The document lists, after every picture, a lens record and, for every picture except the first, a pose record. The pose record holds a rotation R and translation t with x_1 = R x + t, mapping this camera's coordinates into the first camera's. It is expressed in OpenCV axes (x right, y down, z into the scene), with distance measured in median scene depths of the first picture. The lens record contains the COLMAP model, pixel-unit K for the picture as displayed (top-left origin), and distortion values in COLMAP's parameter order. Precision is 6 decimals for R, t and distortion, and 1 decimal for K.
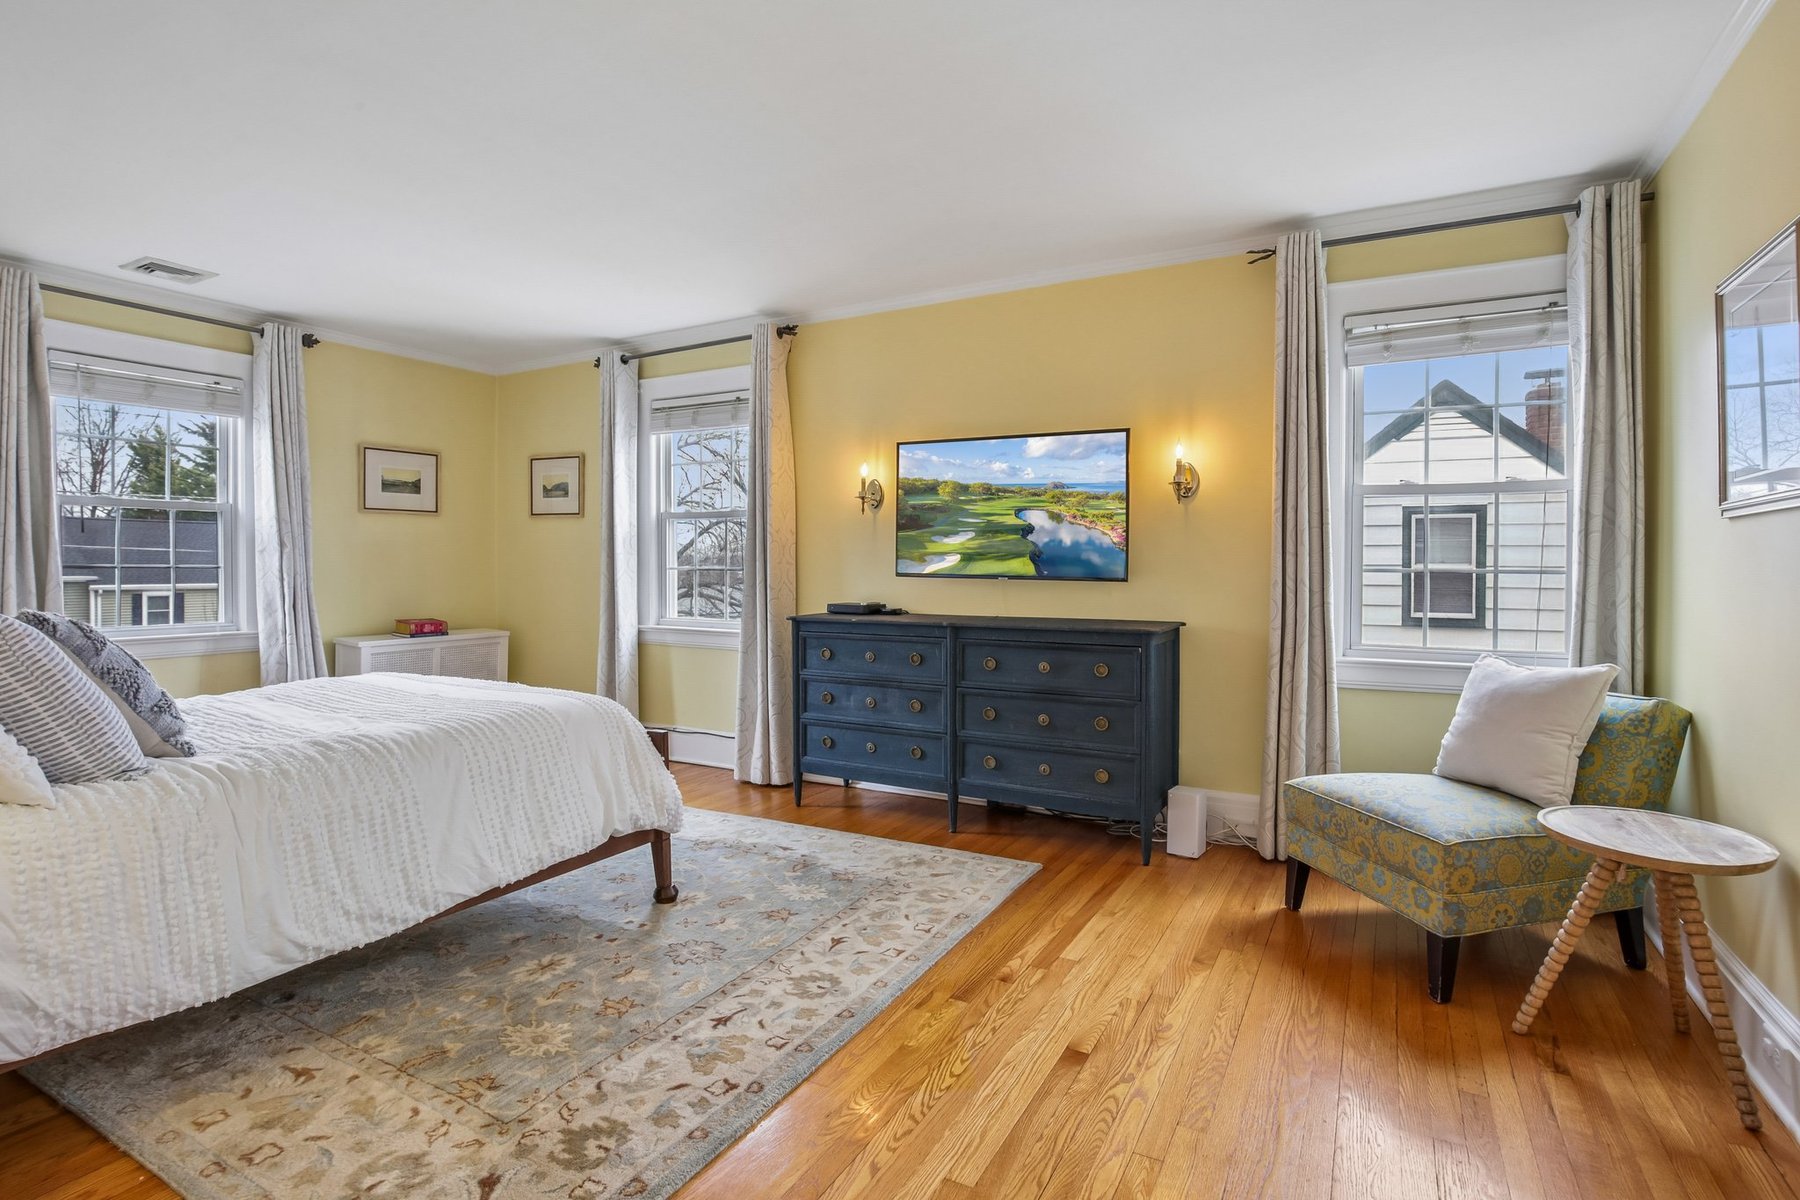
lens RADIAL K [[871.2, 0, 900.8], [0, 871.2, 598.2], [0, 0, 1]] dist [-0.030475, -0.000565]
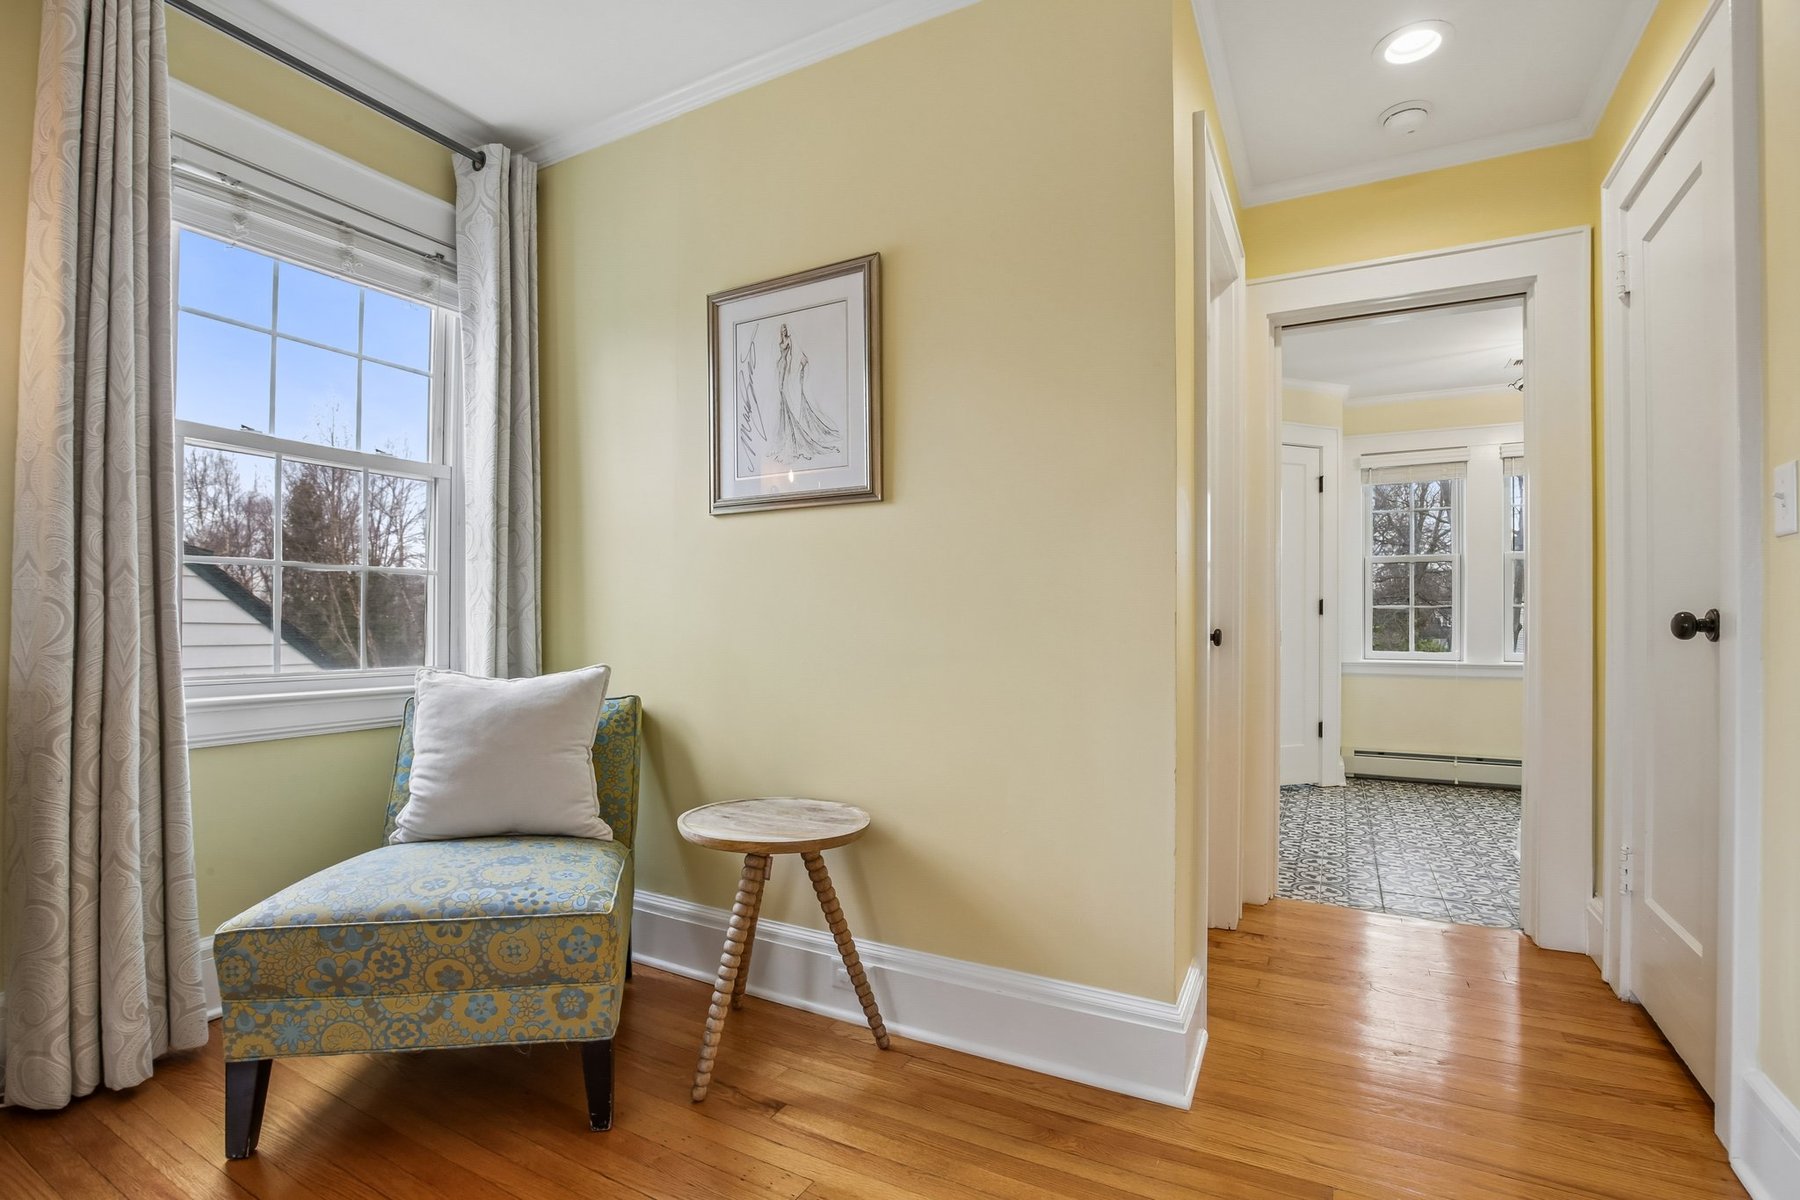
lens RADIAL K [[846.4, 0, 898.7], [0, 846.4, 606.1], [0, 0, 1]] dist [-0.021132, 0.000533]
pose [[-0.019052, 0.004329, 0.999809, -0.101654], [0.021009, 0.999772, -0.003928, 0.023600], [-0.999598, 0.020930, -0.019139, 0.696317]]
